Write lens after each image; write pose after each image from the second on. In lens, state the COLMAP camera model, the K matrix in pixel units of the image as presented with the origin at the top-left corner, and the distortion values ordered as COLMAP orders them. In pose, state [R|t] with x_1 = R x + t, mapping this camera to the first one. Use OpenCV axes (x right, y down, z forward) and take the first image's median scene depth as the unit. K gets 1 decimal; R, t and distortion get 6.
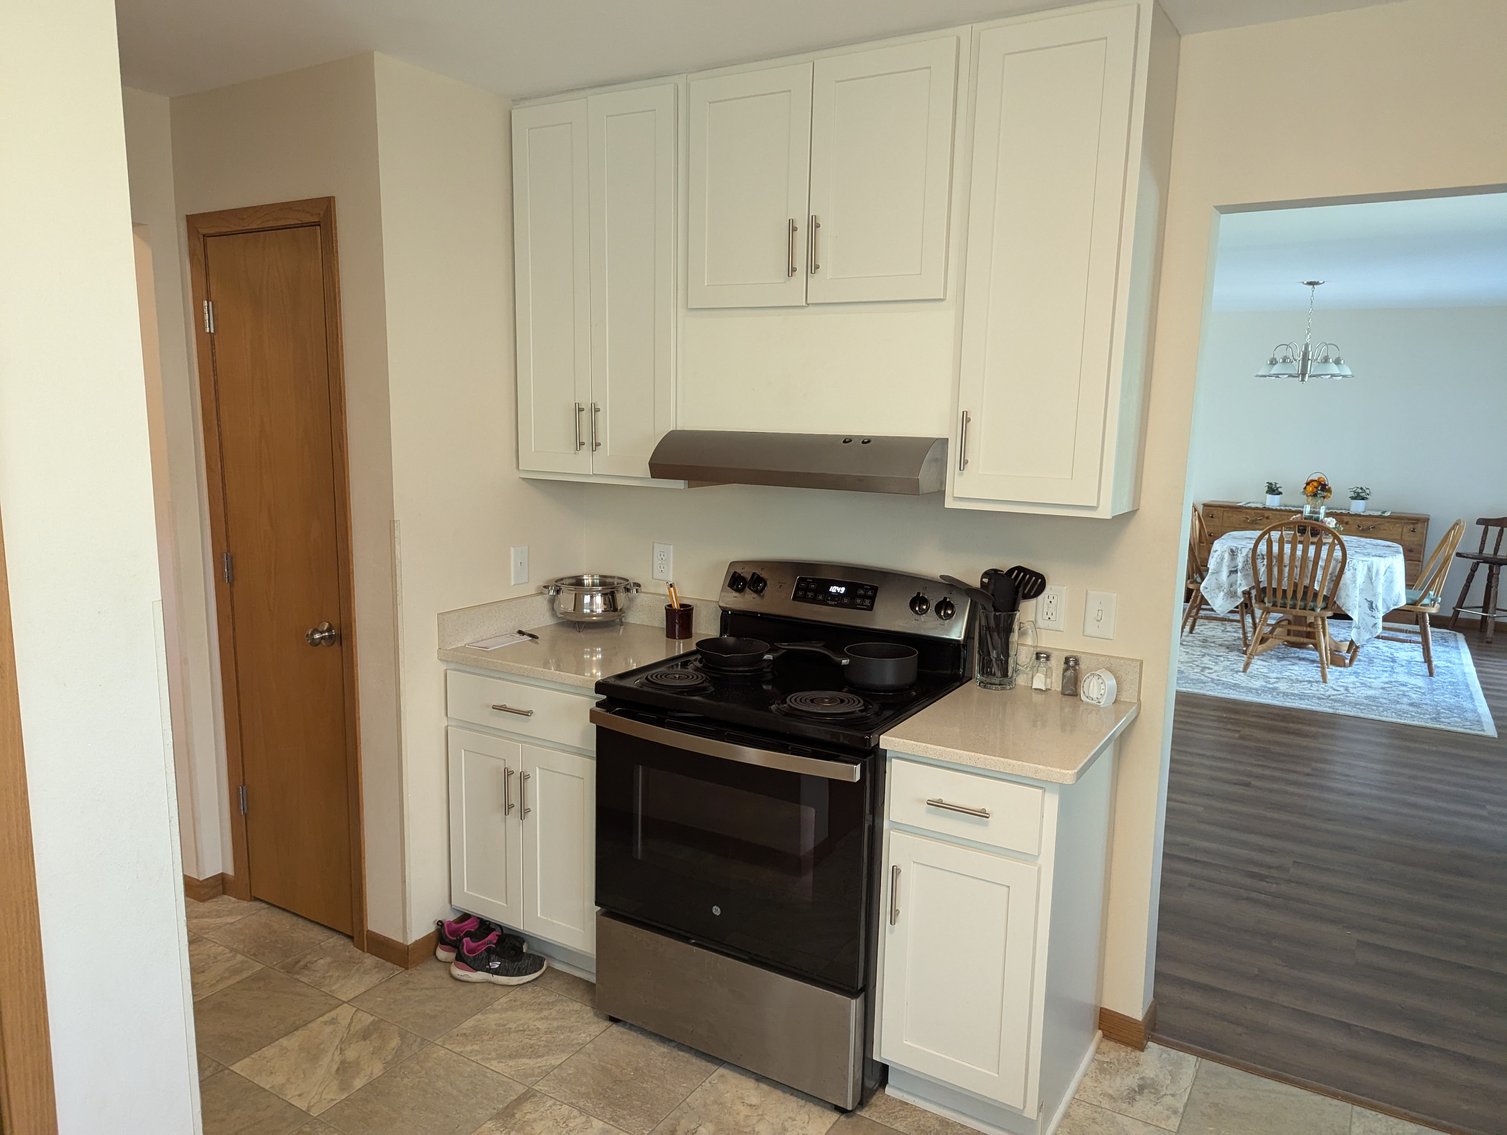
lens RADIAL K [[1054.6, 0, 740.0], [0, 1054.6, 576.0], [0, 0, 1]] dist [0.054629, -0.048412]
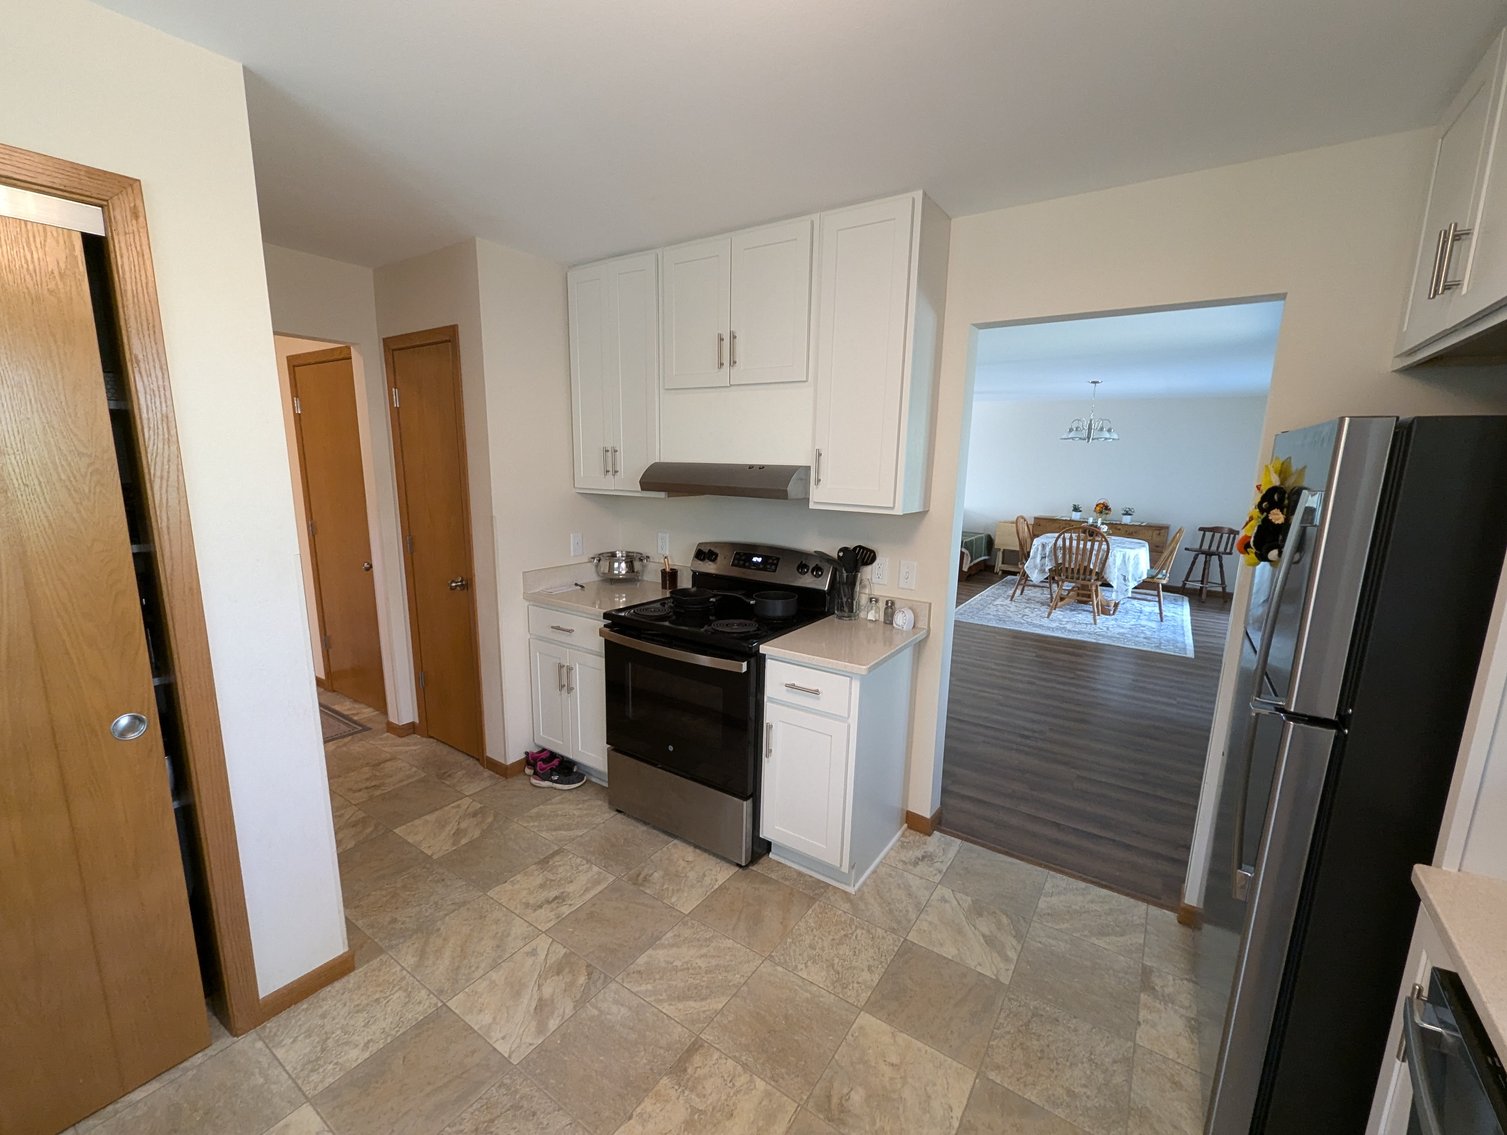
lens RADIAL K [[626.4, 0, 753.7], [0, 626.4, 577.1], [0, 0, 1]] dist [-0.001050, 0.000918]
pose [[0.999011, 0.009965, -0.043334, 0.120237], [-0.008931, 0.999672, 0.023998, 0.015494], [0.043559, -0.023587, 0.998772, 0.015866]]
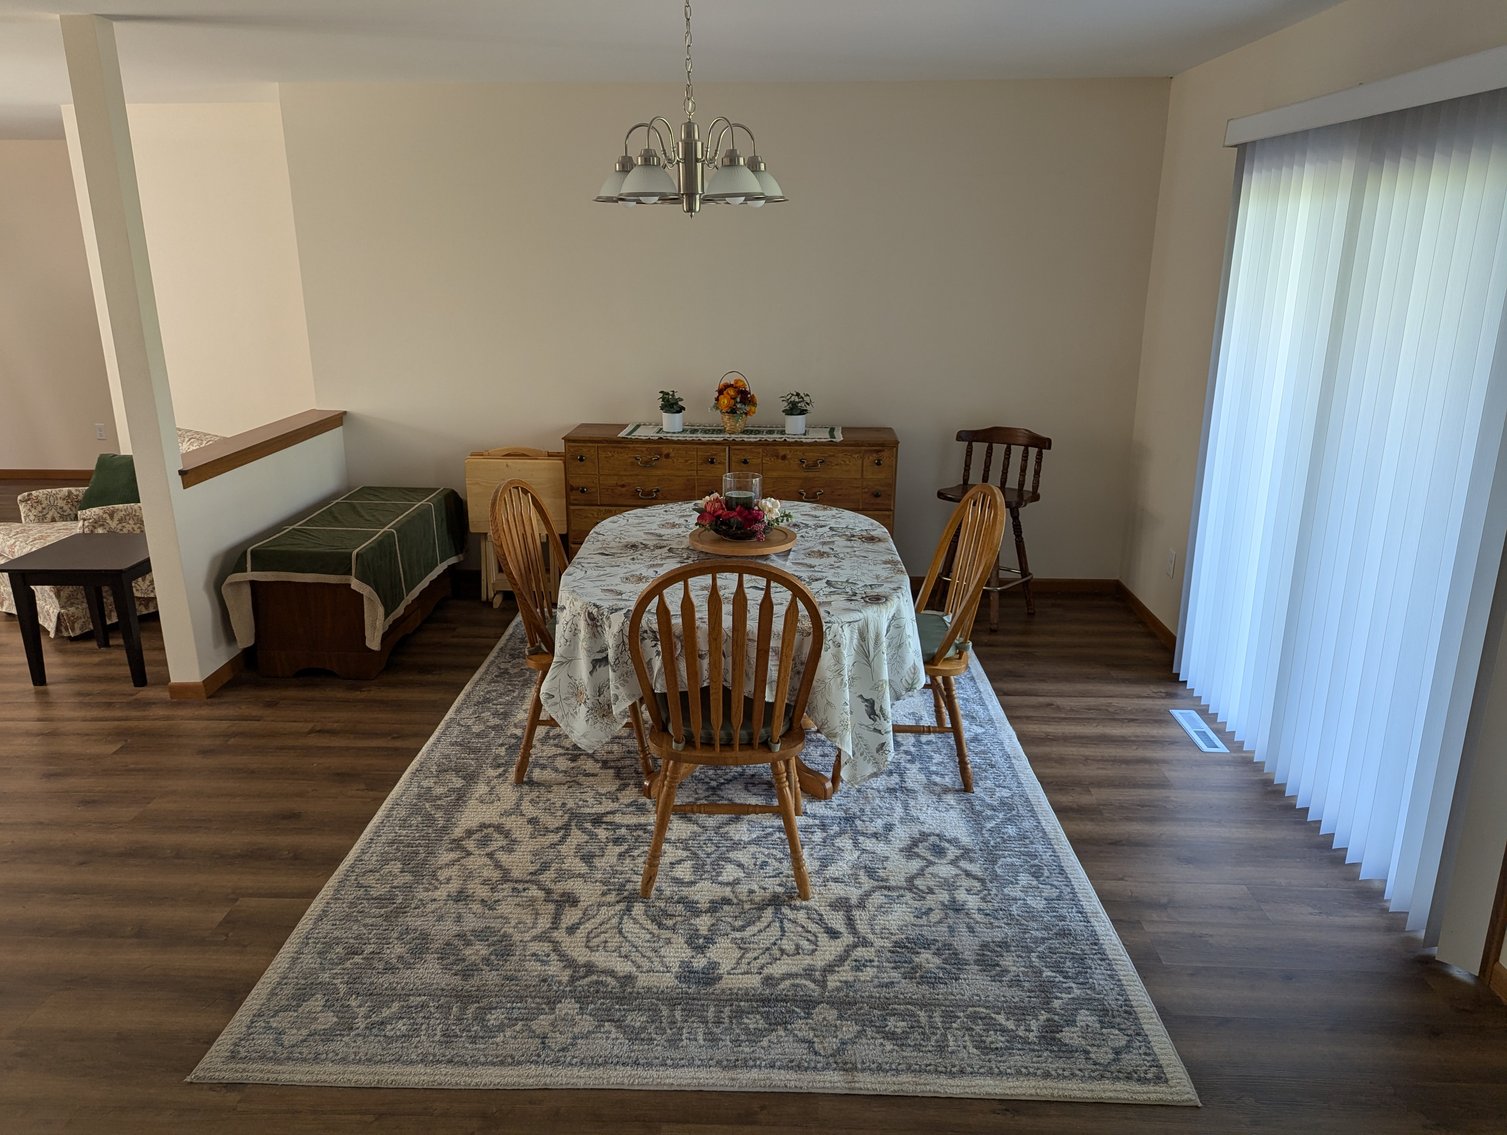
lens RADIAL K [[1054.6, 0, 732.0], [0, 1054.6, 554.4], [0, 0, 1]] dist [0.054629, -0.048412]
pose [[0.873443, -0.160815, 0.459605, 0.683555], [0.101725, 0.983325, 0.150743, -0.230598], [-0.476183, -0.084912, 0.875237, 1.282569]]
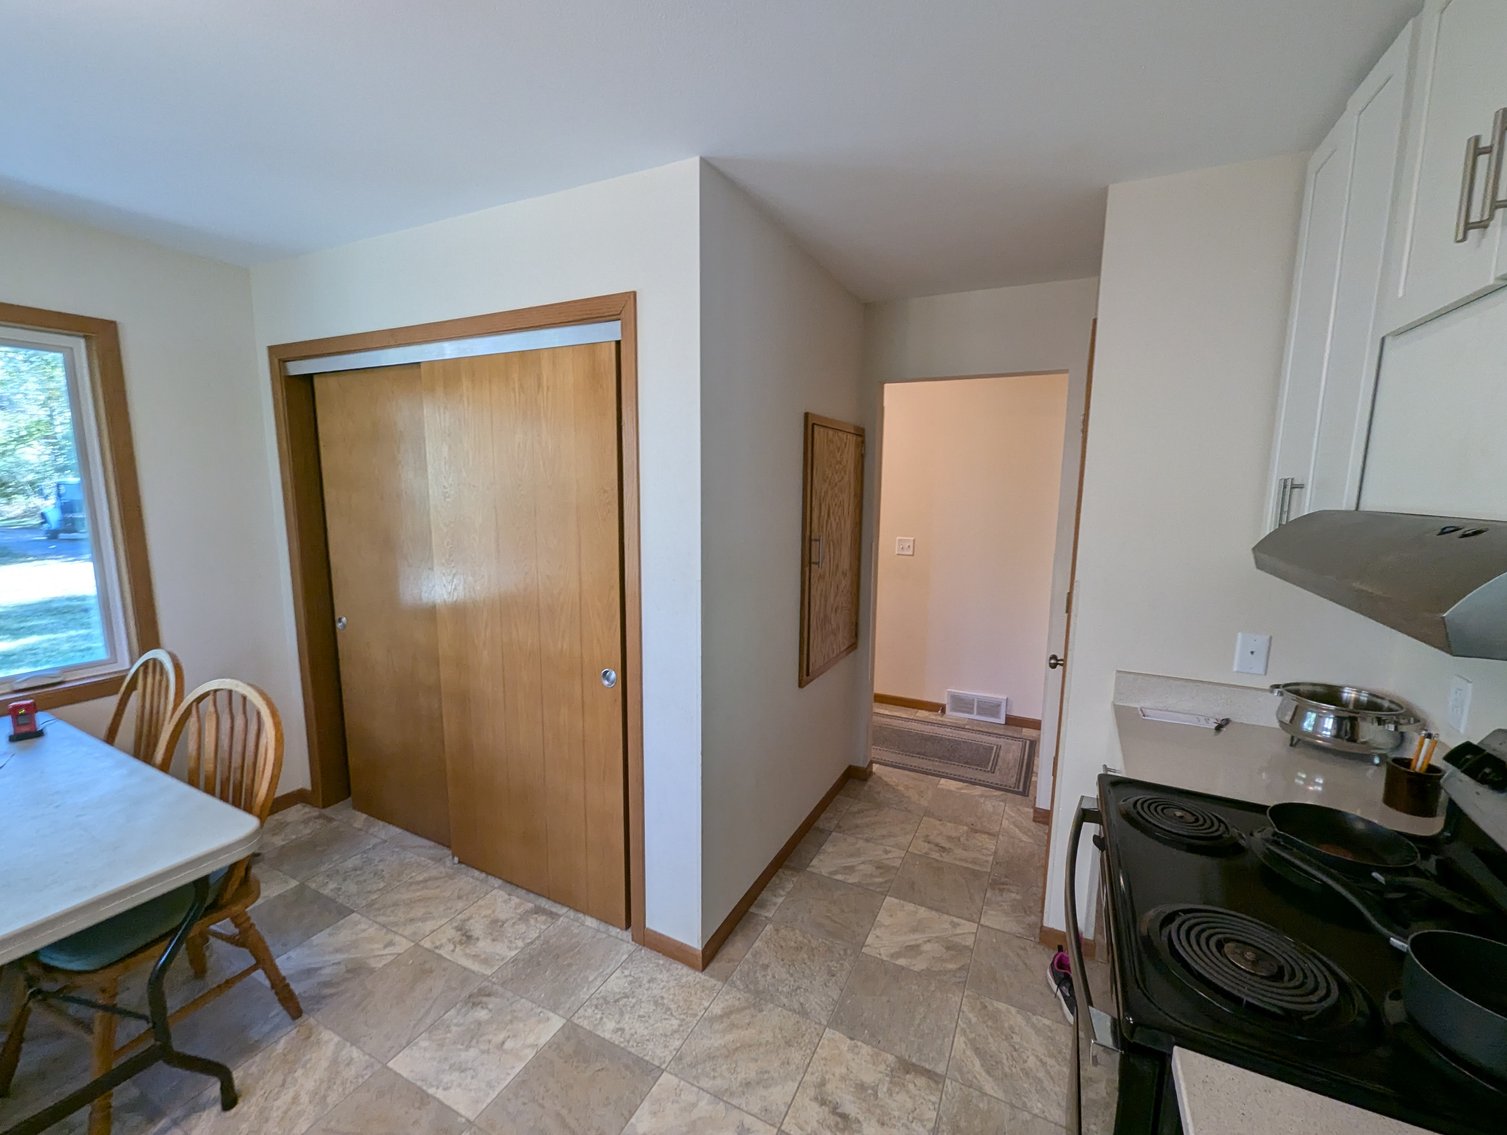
lens RADIAL K [[626.4, 0, 766.9], [0, 626.4, 575.6], [0, 0, 1]] dist [-0.001050, 0.000918]
pose [[0.101302, 0.136227, -0.985485, 0.297275], [-0.174976, 0.977579, 0.117148, -0.072418], [0.979347, 0.160569, 0.122867, 0.513119]]
